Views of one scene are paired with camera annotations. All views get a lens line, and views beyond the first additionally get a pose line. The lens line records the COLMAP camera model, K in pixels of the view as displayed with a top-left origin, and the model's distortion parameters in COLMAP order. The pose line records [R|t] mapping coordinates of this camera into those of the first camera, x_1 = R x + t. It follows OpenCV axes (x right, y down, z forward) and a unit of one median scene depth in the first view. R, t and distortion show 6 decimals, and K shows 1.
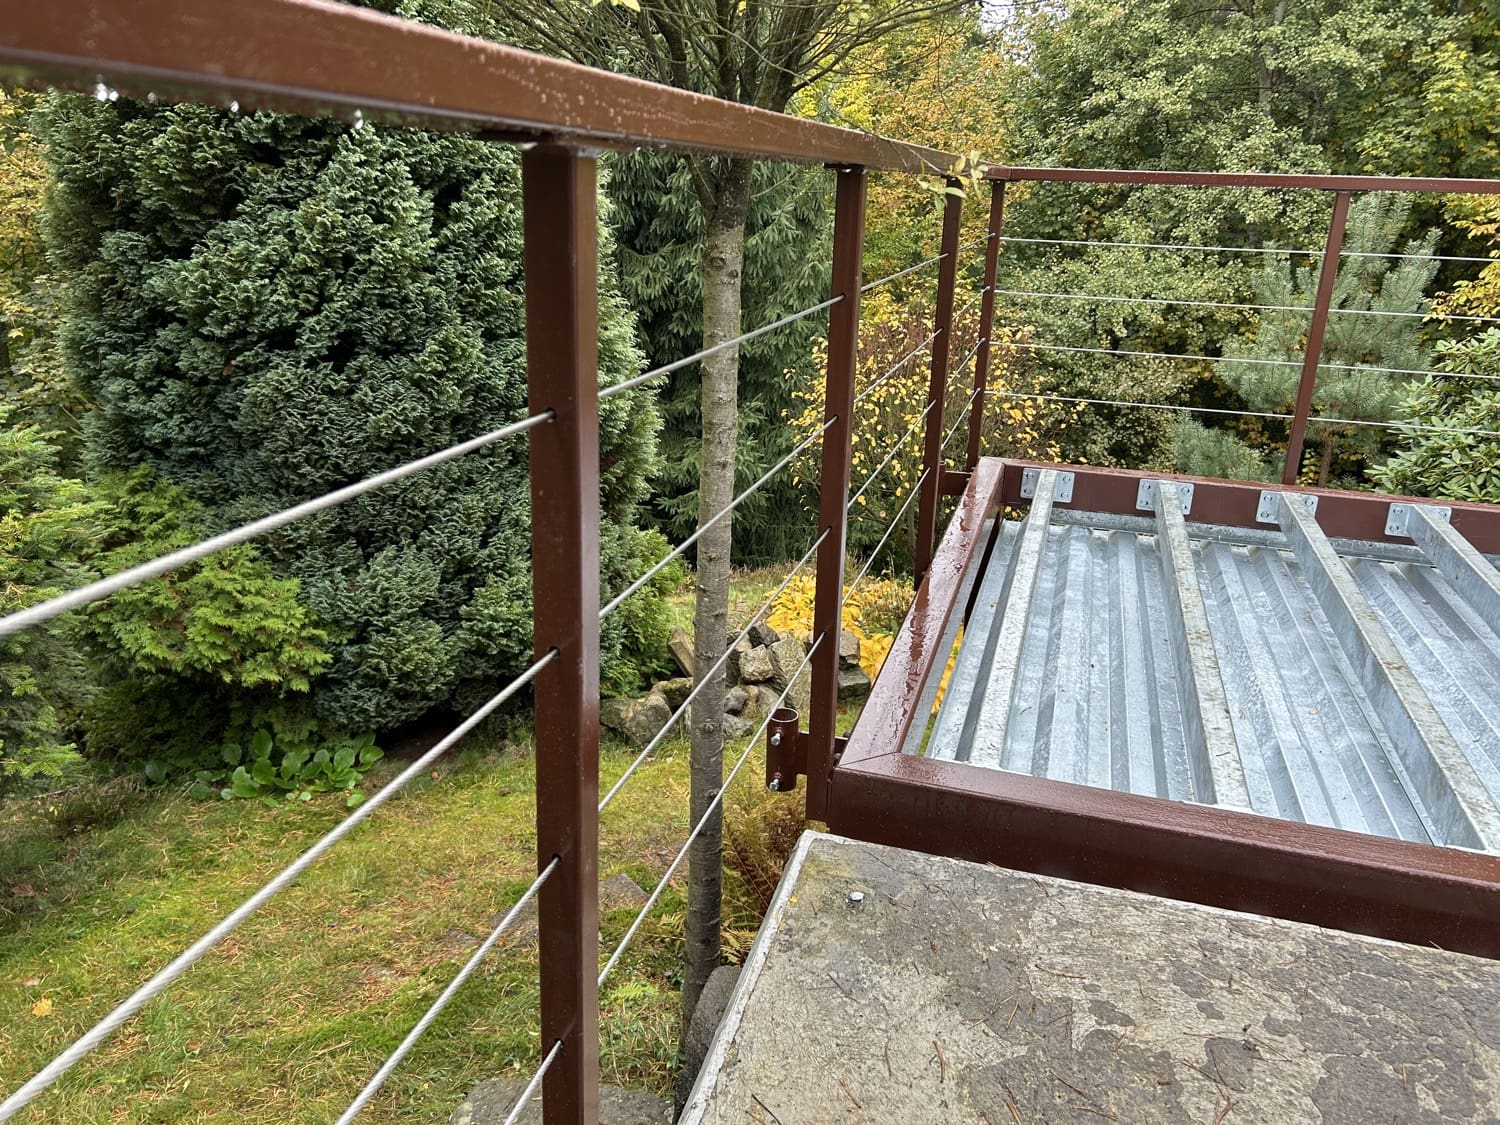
lens RADIAL K [[1120.6, 0, 760.3], [0, 1120.6, 562.8], [0, 0, 1]] dist [0.053389, -0.058162]
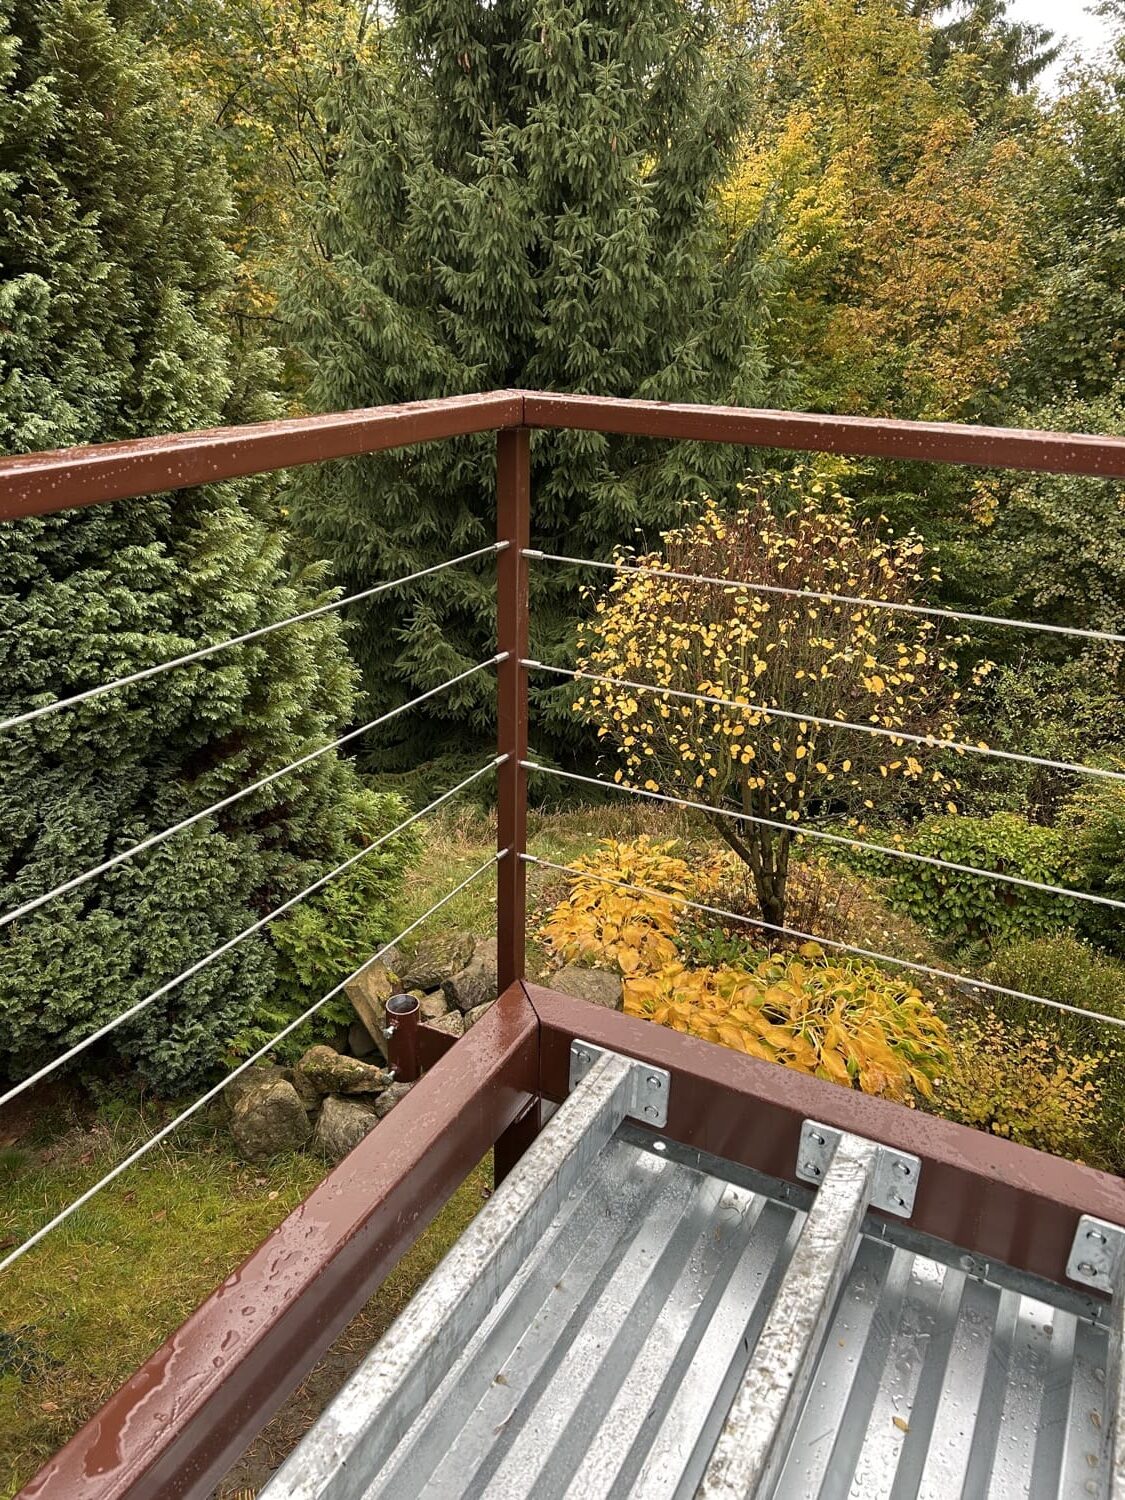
lens RADIAL K [[1120.6, 0, 570.1], [0, 1120.6, 762.1], [0, 0, 1]] dist [0.053389, -0.058162]
pose [[0.983236, 0.068742, -0.168886, 0.069610], [-0.056551, 0.995506, 0.075965, -0.053813], [0.173349, -0.065141, 0.982704, 0.126936]]
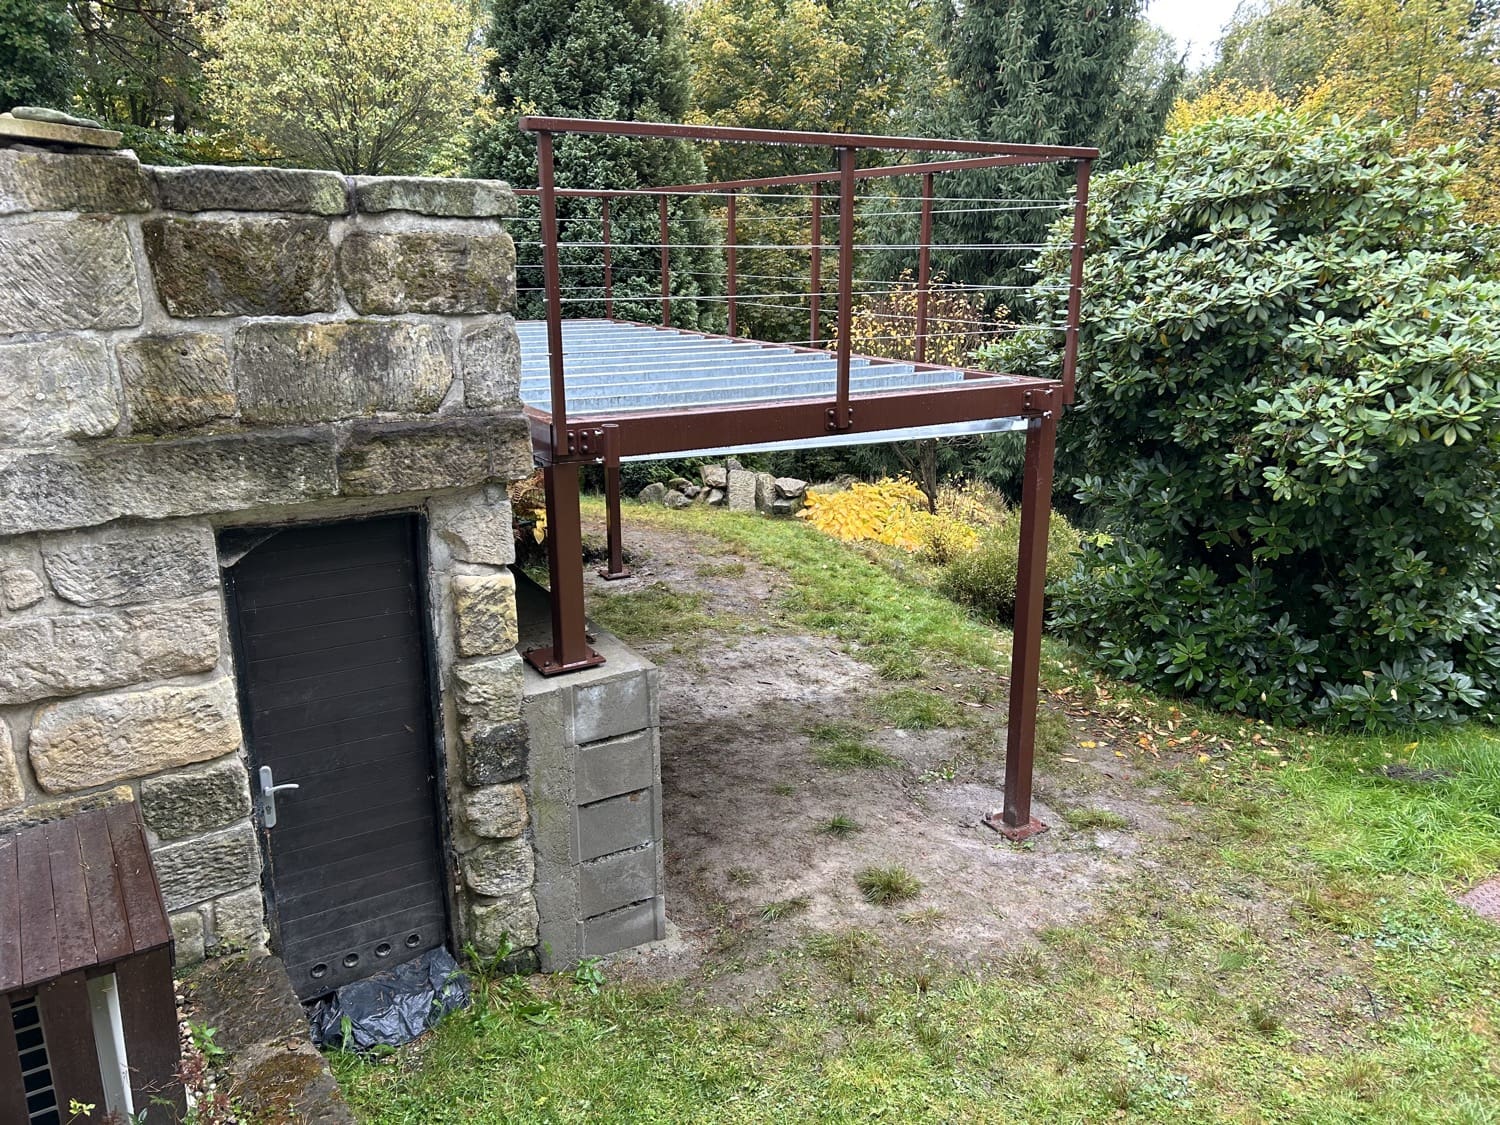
lens RADIAL K [[1120.6, 0, 749.0], [0, 1120.6, 556.1], [0, 0, 1]] dist [0.053389, -0.058162]
pose [[0.733542, 0.143188, -0.664390, 0.469236], [-0.189802, 0.981820, 0.002043, 0.076755], [0.652604, 0.124604, 0.747384, -0.107004]]
